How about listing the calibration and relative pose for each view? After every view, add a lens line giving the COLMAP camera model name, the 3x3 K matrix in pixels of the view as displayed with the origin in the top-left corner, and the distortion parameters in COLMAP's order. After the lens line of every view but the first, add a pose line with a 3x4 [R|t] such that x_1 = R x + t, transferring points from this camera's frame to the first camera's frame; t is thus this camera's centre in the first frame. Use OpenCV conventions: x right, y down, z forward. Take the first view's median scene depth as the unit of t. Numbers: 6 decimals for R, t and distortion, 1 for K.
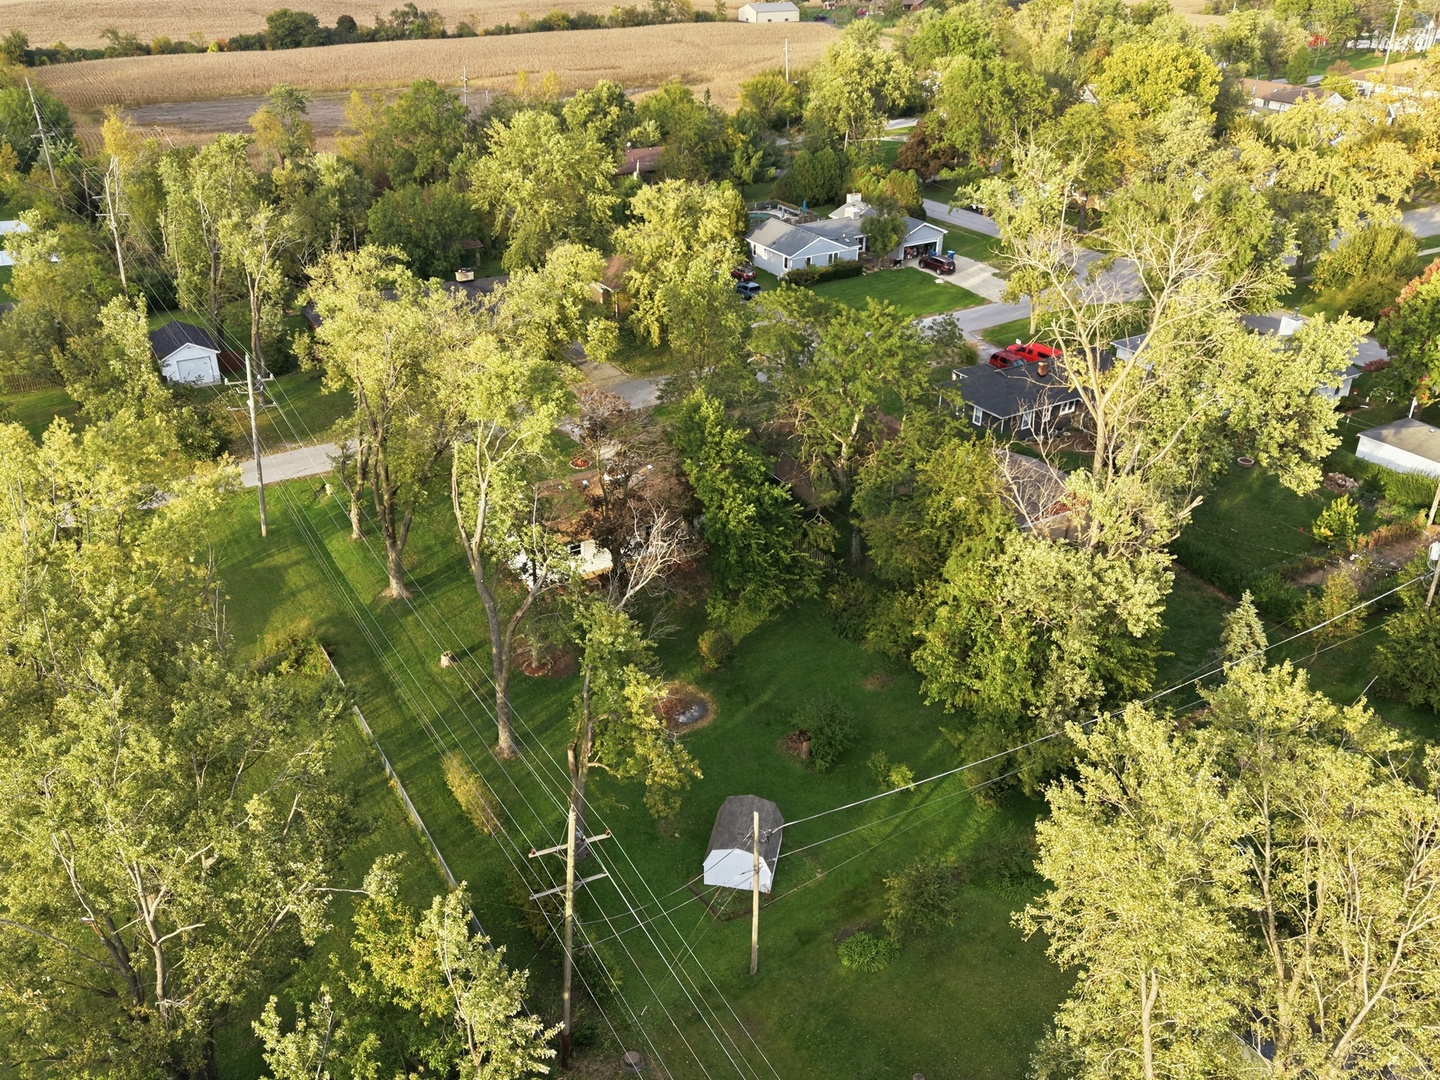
lens RADIAL K [[1241.8, 0, 720.0], [0, 1241.8, 540.0], [0, 0, 1]] dist [0.092560, -0.177823]
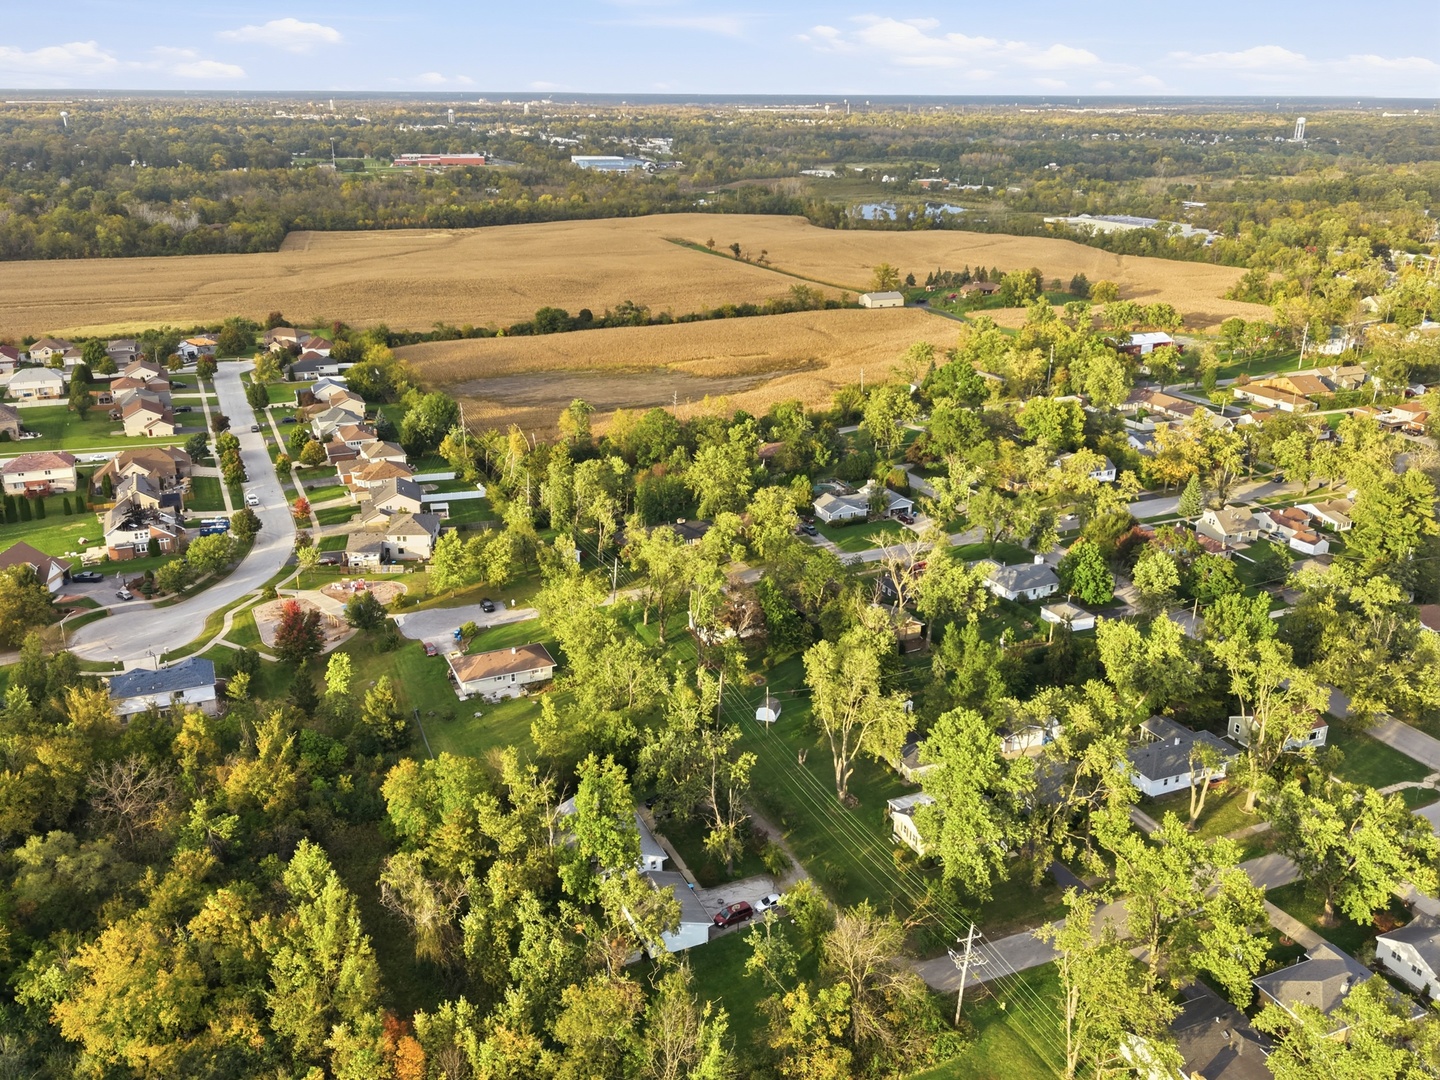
lens RADIAL K [[1241.8, 0, 720.0], [0, 1241.8, 540.0], [0, 0, 1]] dist [0.092560, -0.177823]
pose [[0.992159, 0.041172, -0.118004, 0.118290], [-0.057121, 0.989180, -0.135133, 0.109291], [0.111163, 0.140814, 0.983775, -1.067484]]
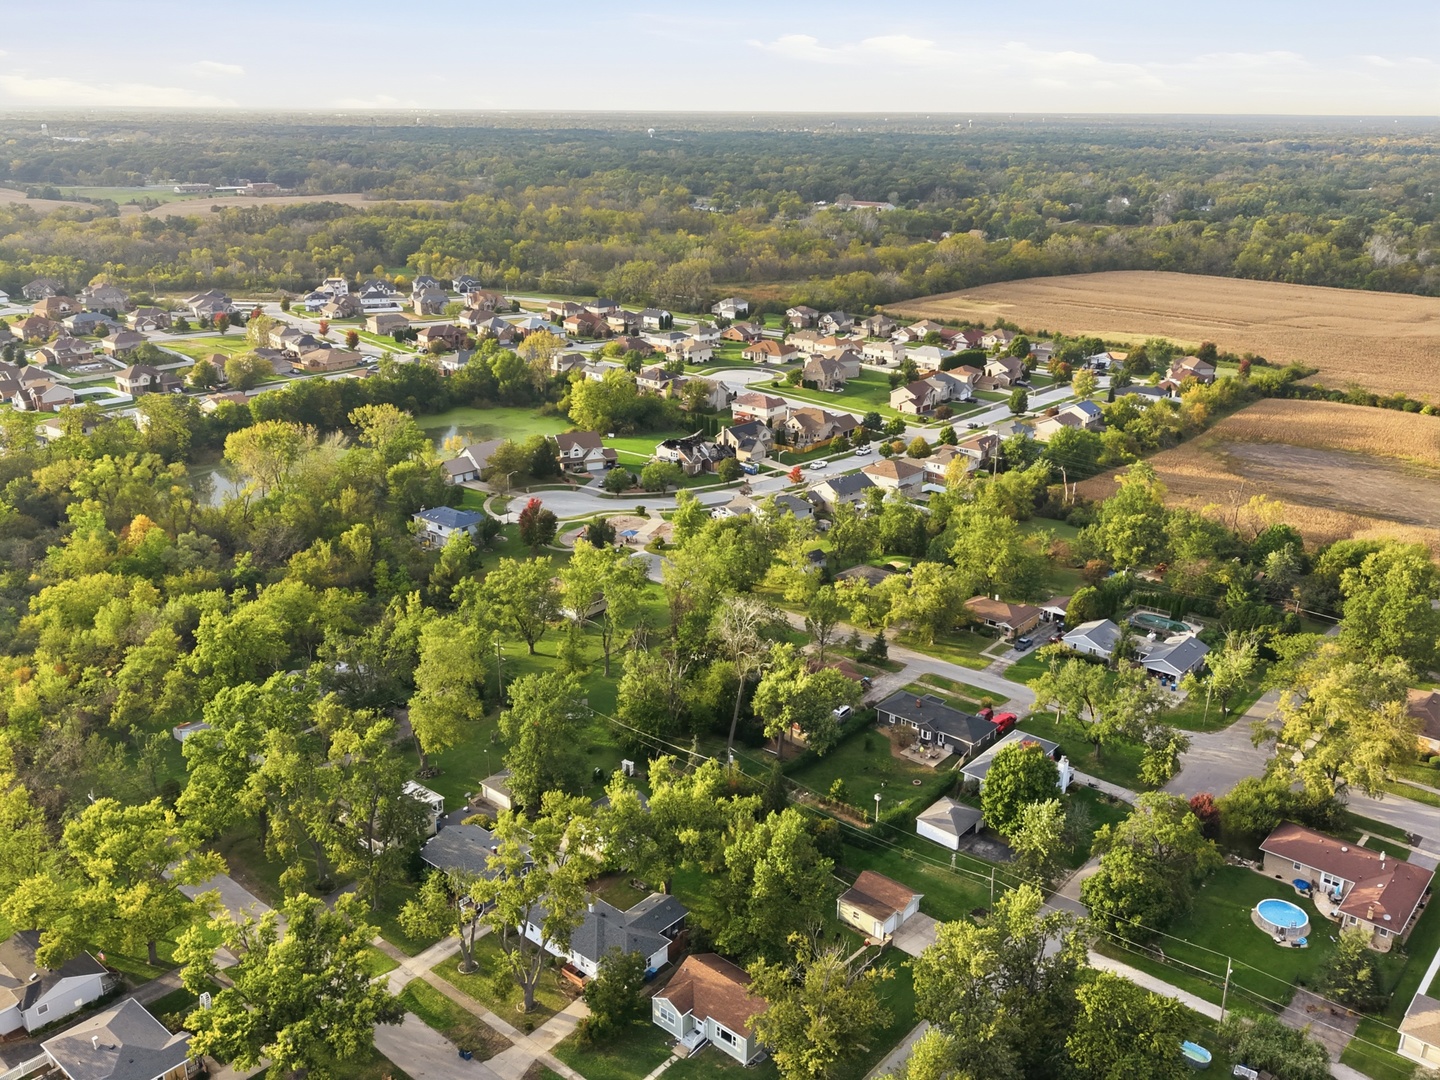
lens RADIAL K [[1241.8, 0, 720.0], [0, 1241.8, 540.0], [0, 0, 1]] dist [0.092560, -0.177823]
pose [[0.313570, 0.306121, -0.898868, 1.361933], [-0.449763, 0.881572, 0.143331, -0.371234], [0.836294, 0.359333, 0.414116, -0.119144]]
